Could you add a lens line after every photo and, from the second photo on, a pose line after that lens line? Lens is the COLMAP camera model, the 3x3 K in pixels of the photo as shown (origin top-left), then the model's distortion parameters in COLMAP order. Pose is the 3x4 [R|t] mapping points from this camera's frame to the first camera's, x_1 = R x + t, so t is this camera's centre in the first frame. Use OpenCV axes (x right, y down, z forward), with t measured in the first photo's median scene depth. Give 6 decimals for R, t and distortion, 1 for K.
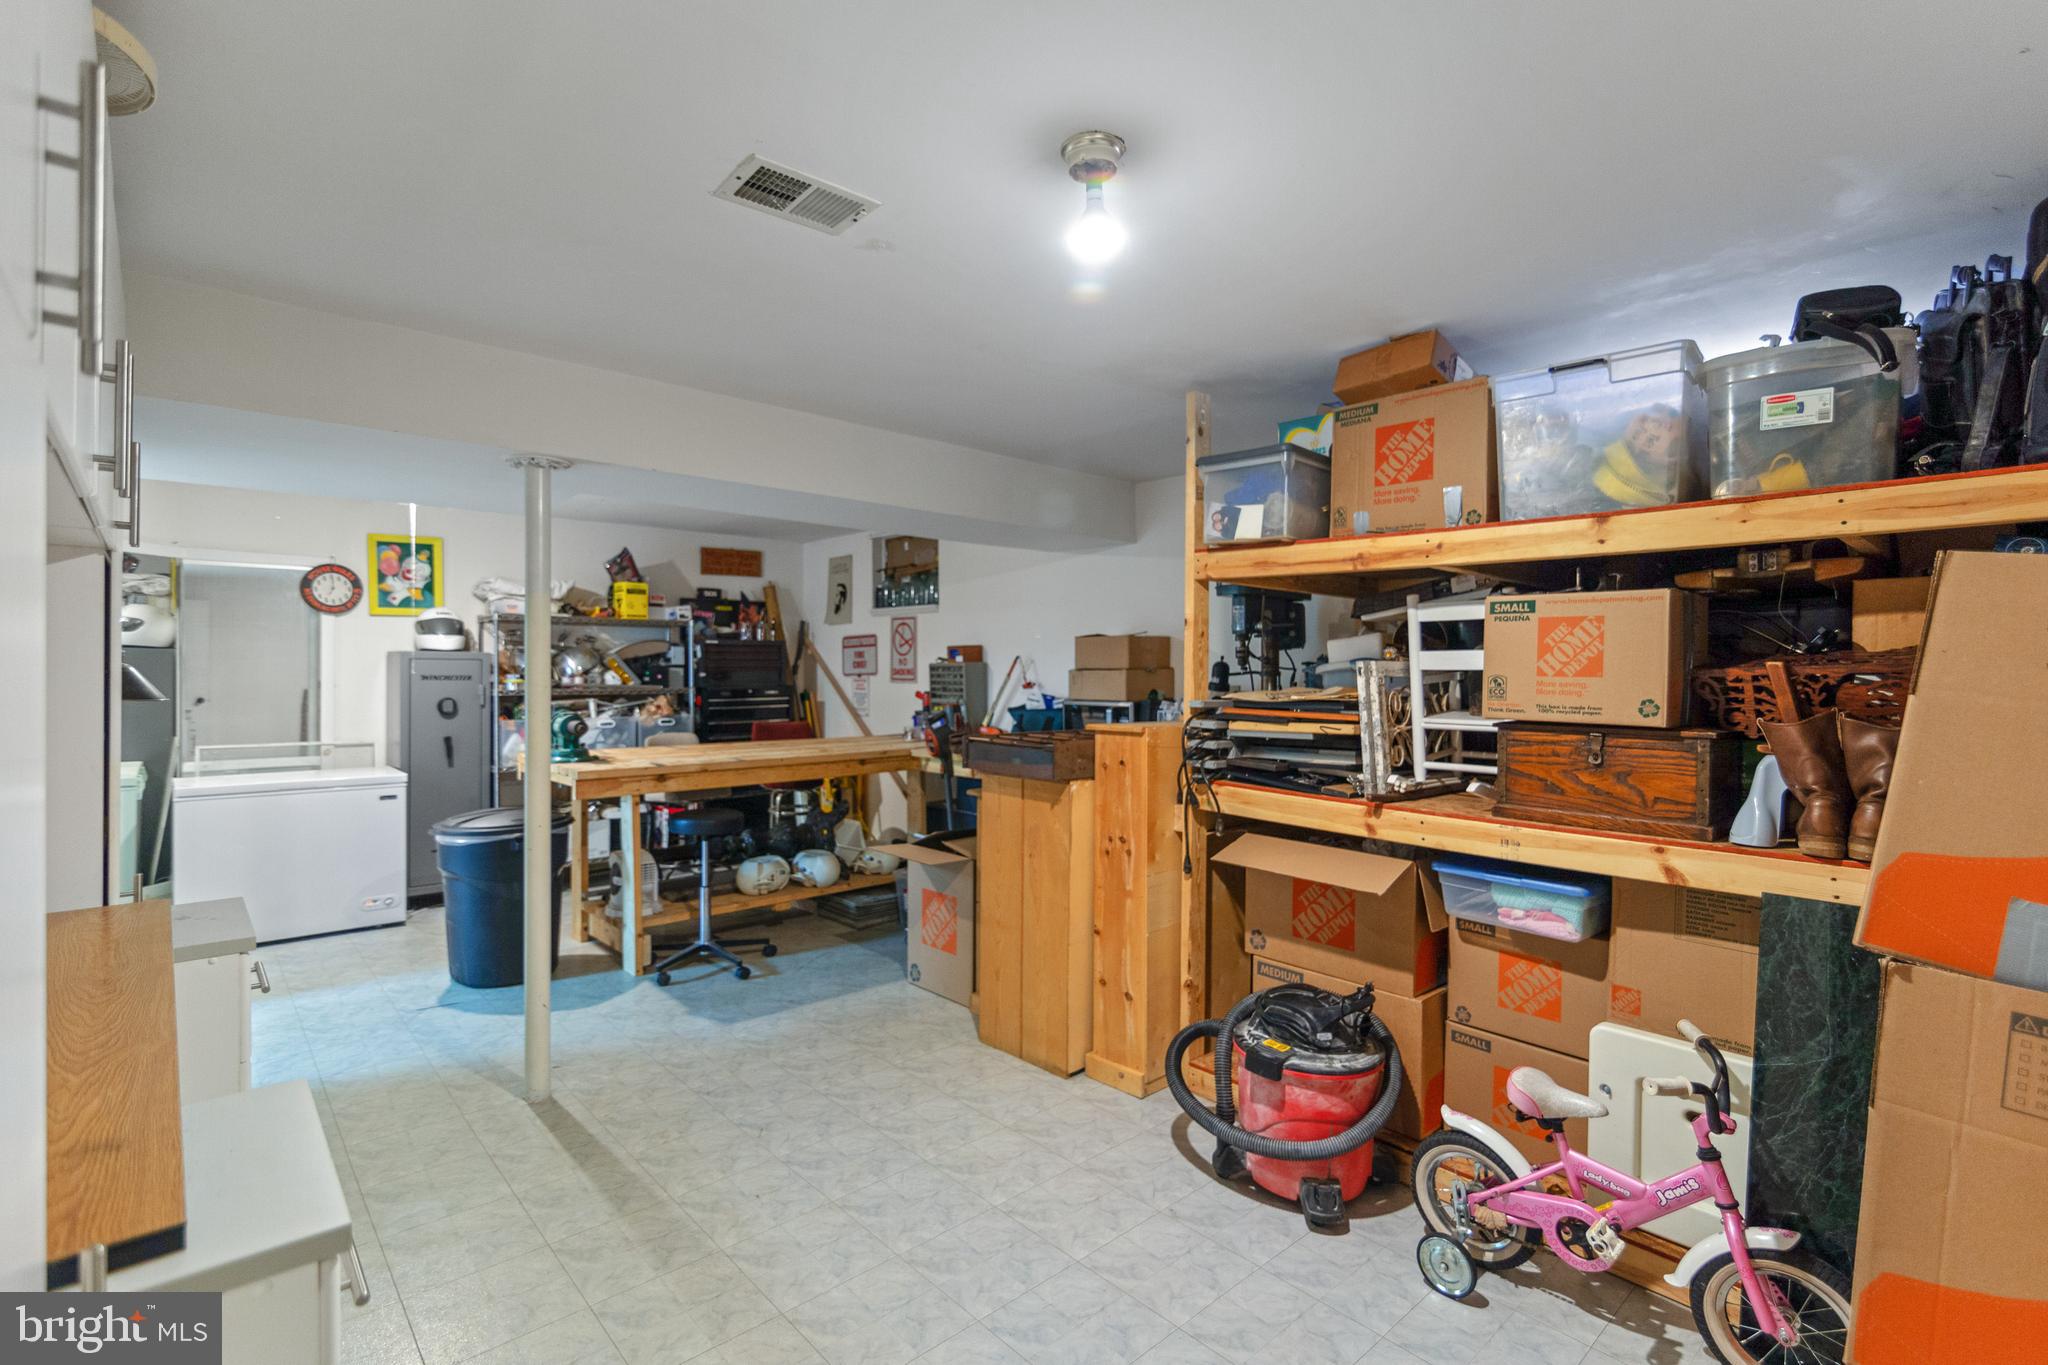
lens RADIAL K [[954.6, 0, 1024.0], [0, 954.6, 682.5], [0, 0, 1]] dist [0.000420, 0.000325]
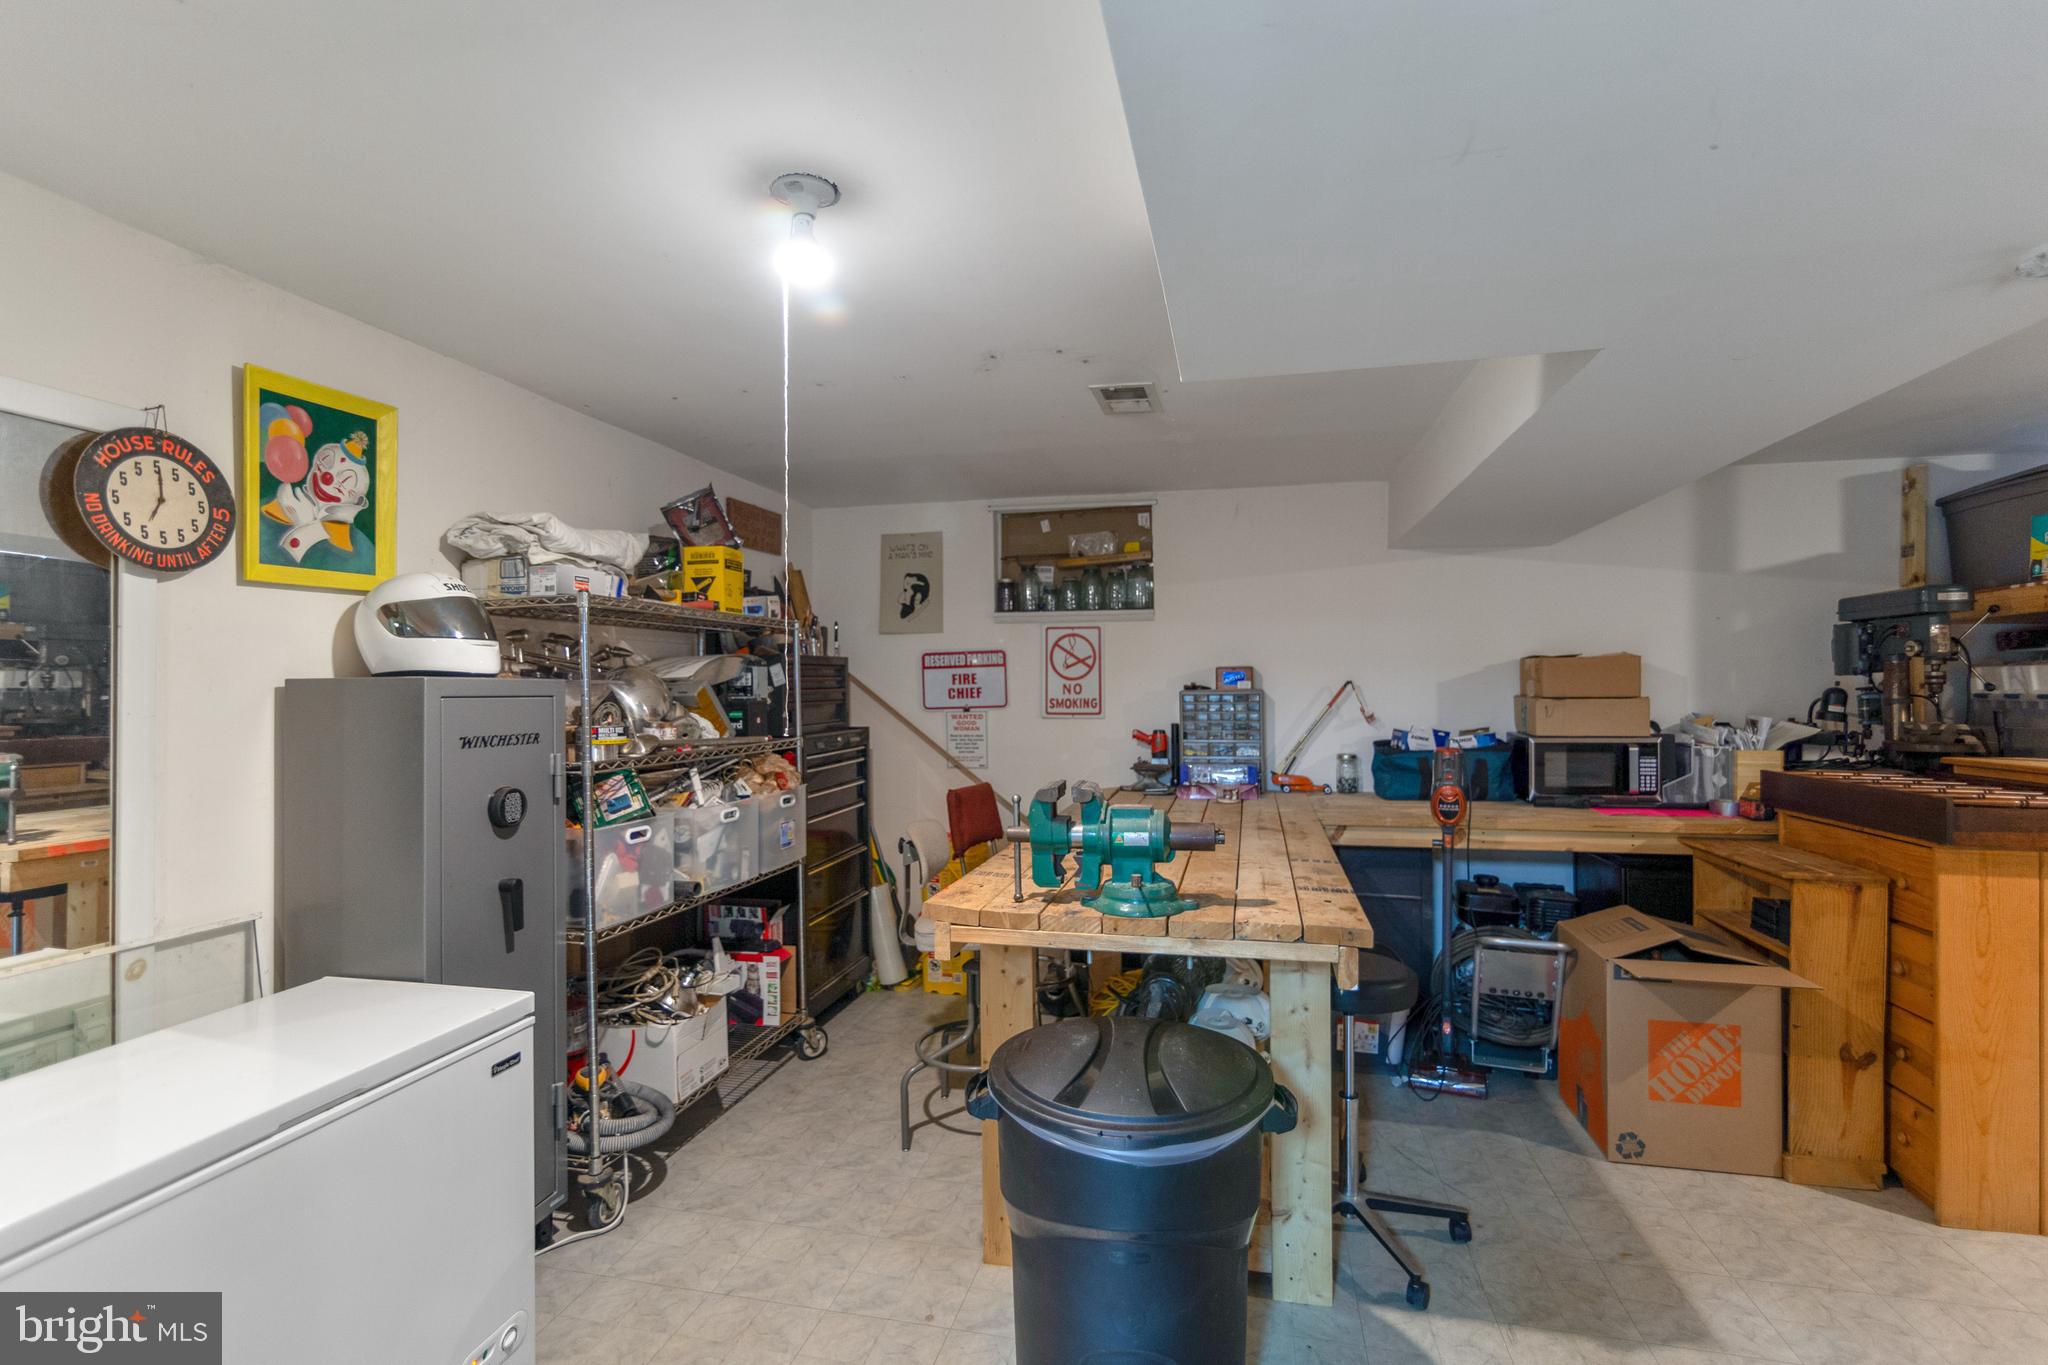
lens RADIAL K [[934.9, 0, 1026.2], [0, 934.9, 703.5], [0, 0, 1]] dist [-0.000943, 0.000120]
pose [[0.822319, -0.020303, 0.568665, -0.629804], [0.017855, 0.999792, 0.009875, -0.020845], [-0.568747, 0.002033, 0.822510, 0.514217]]
